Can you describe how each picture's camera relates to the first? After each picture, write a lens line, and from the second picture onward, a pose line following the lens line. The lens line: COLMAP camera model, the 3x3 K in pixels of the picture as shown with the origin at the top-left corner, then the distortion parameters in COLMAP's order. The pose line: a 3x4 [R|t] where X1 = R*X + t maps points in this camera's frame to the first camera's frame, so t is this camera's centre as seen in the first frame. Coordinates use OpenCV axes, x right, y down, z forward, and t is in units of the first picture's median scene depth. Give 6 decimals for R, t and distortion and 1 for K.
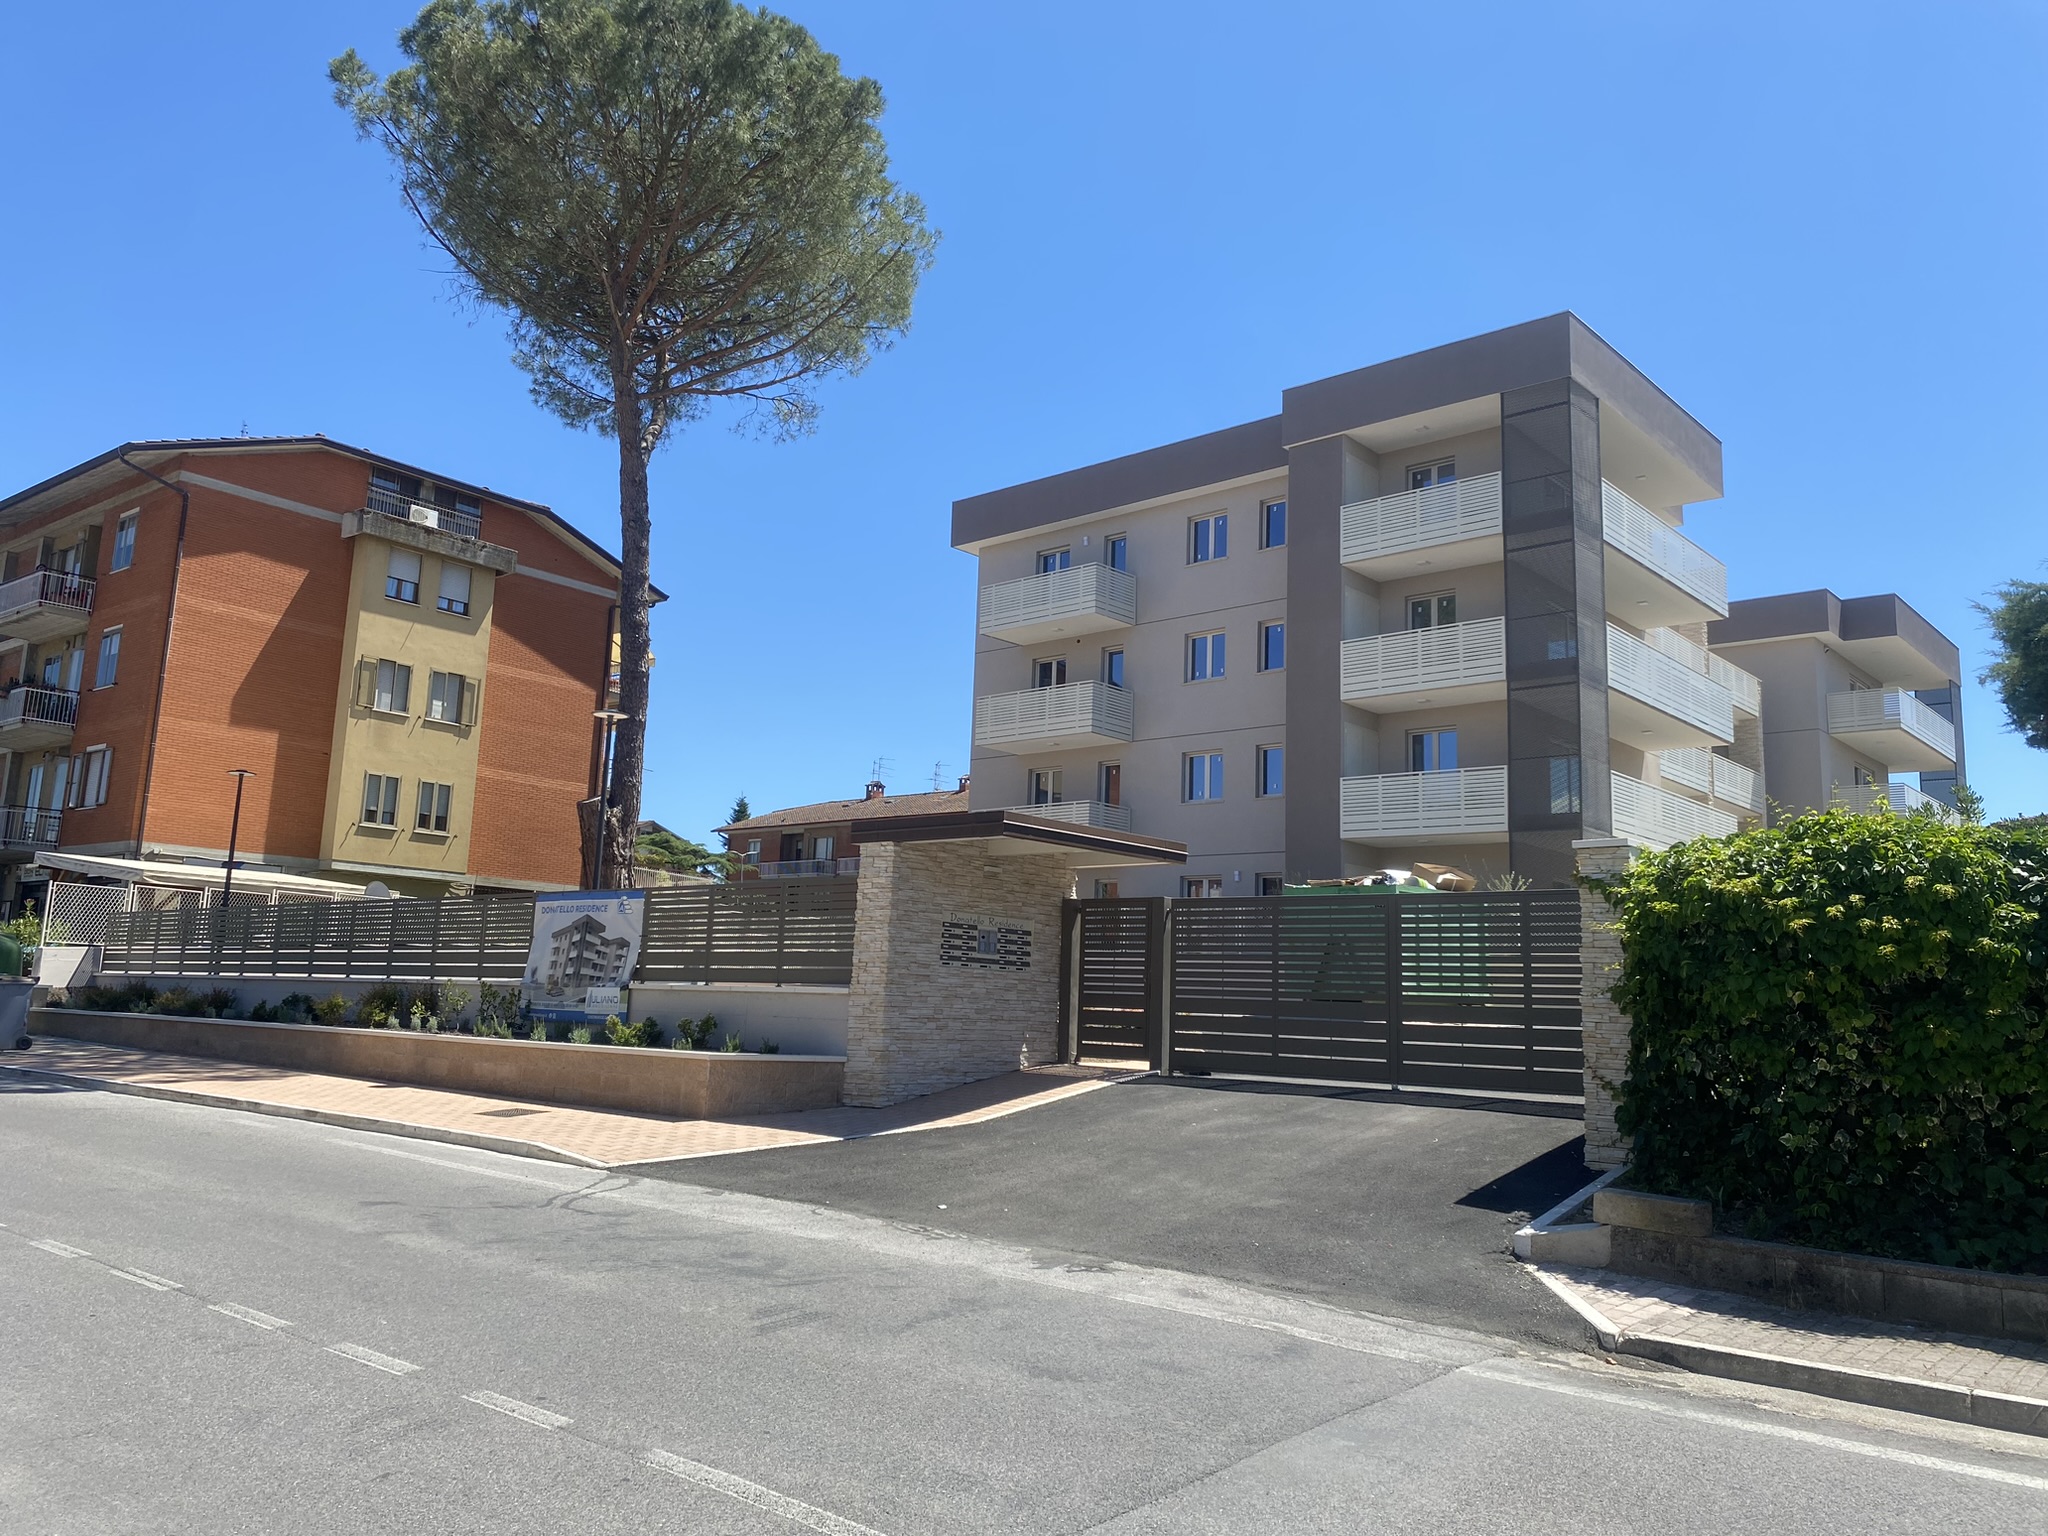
lens RADIAL K [[1553.6, 0, 1022.4], [0, 1553.6, 763.2], [0, 0, 1]] dist [0.009089, 0.002116]
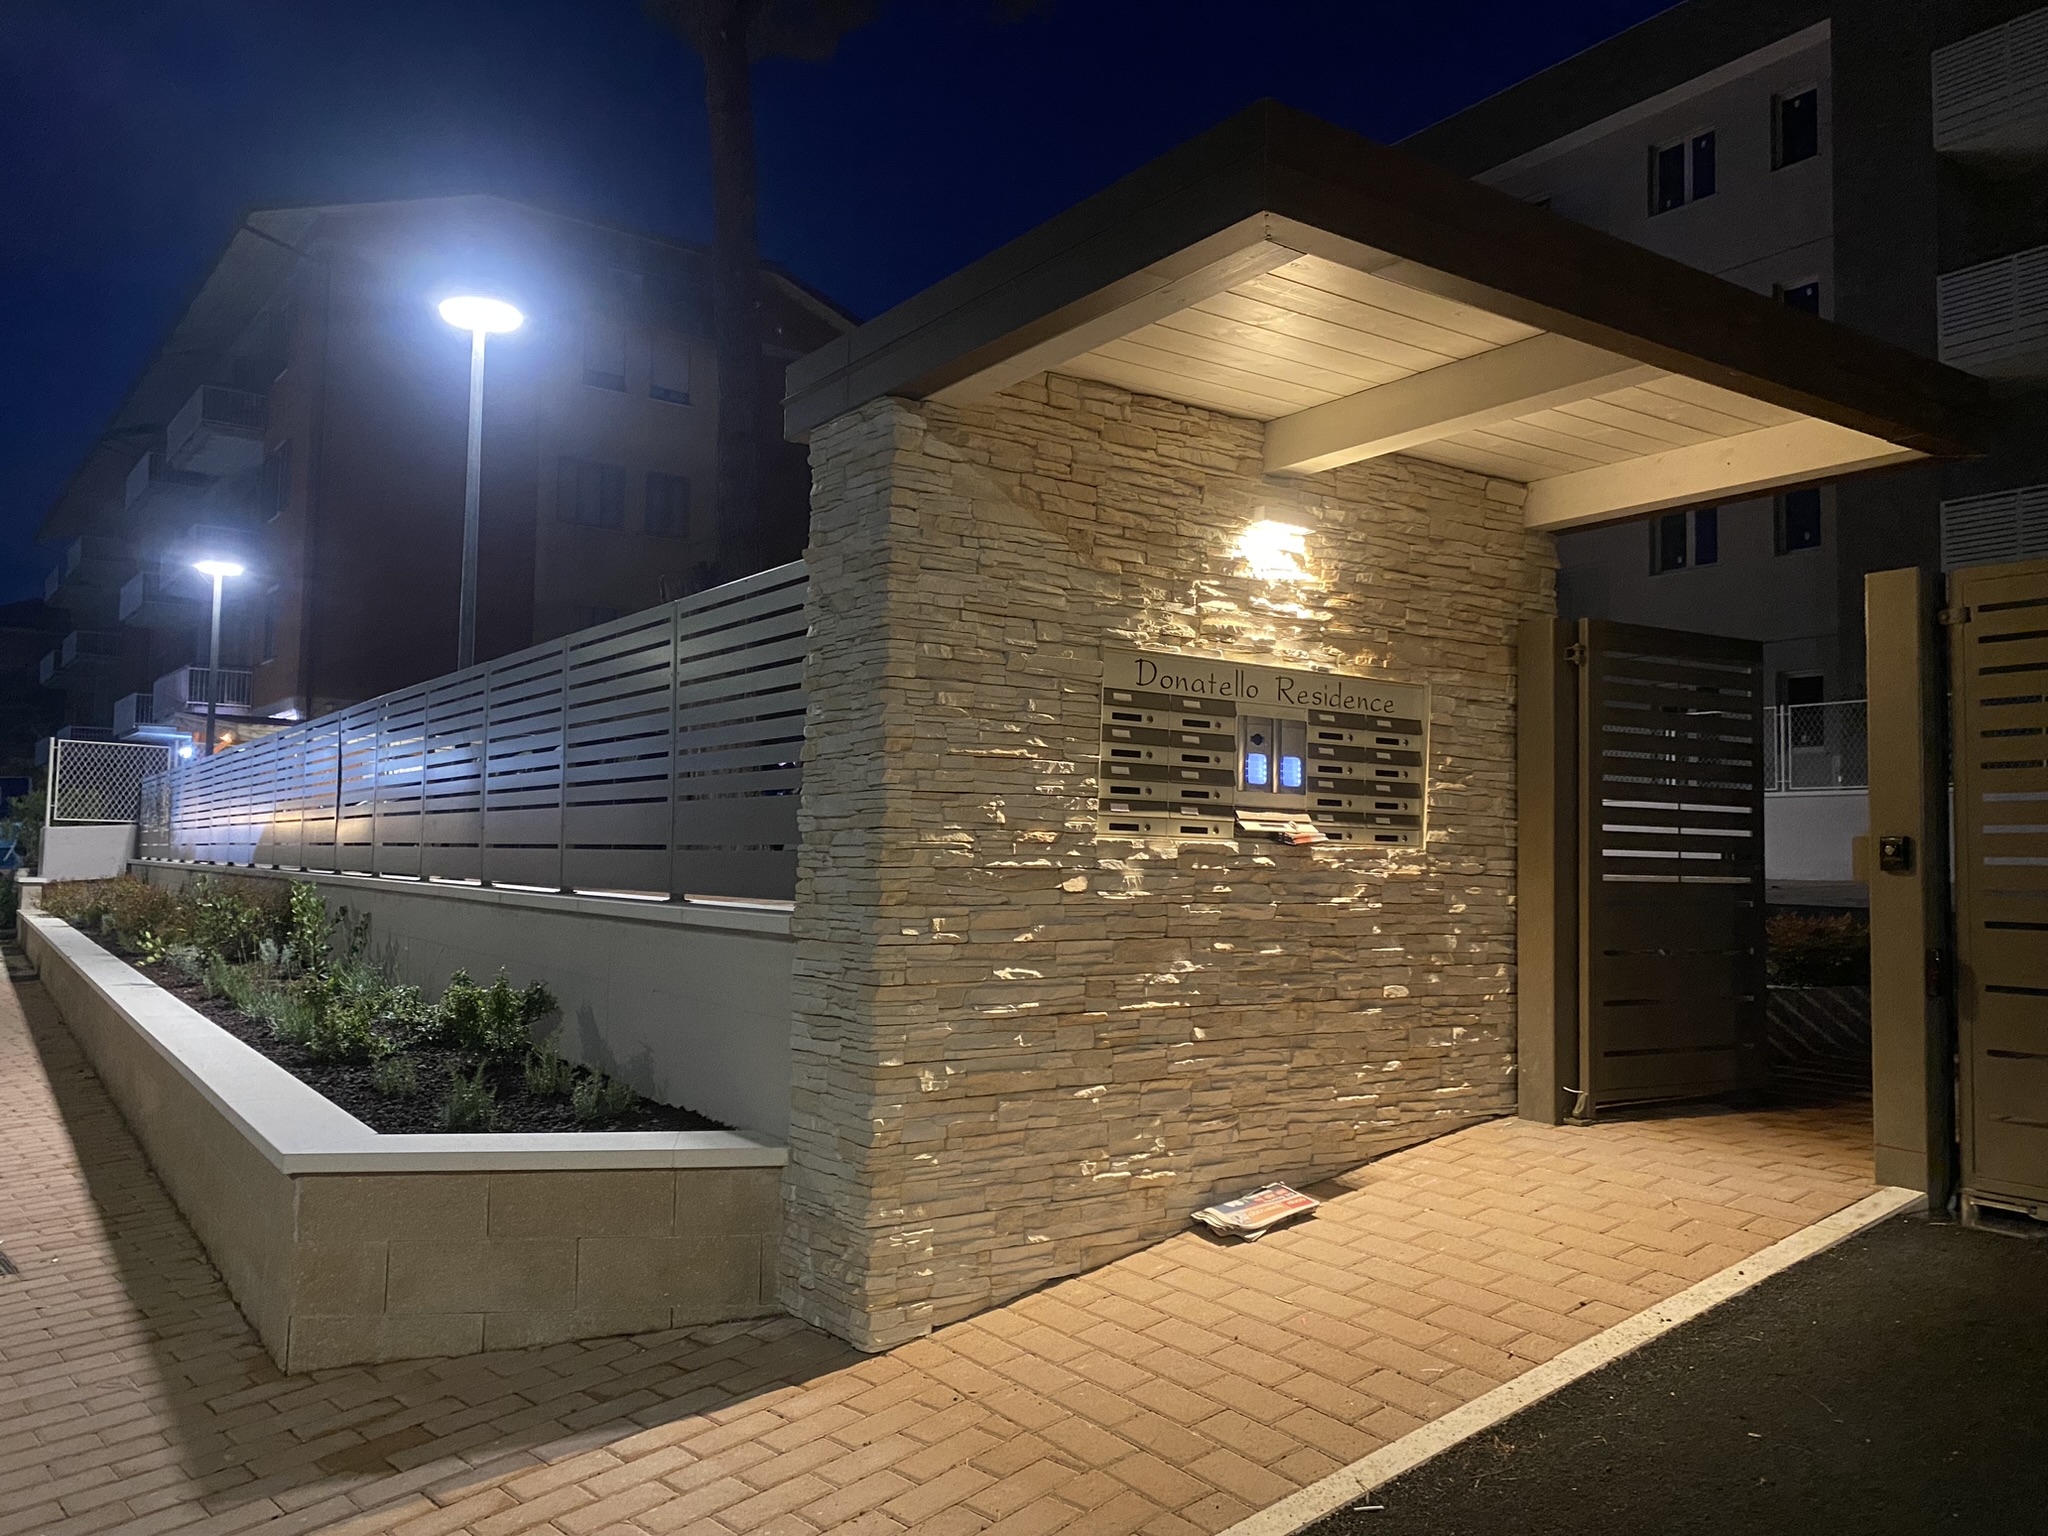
lens RADIAL K [[1553.6, 0, 1023.9], [0, 1553.6, 769.0], [0, 0, 1]] dist [0.009089, 0.002116]
pose [[0.968754, -0.030642, -0.246122, 0.002048], [0.055084, 0.994137, 0.093045, 0.034634], [0.241828, -0.103695, 0.964762, 0.277114]]
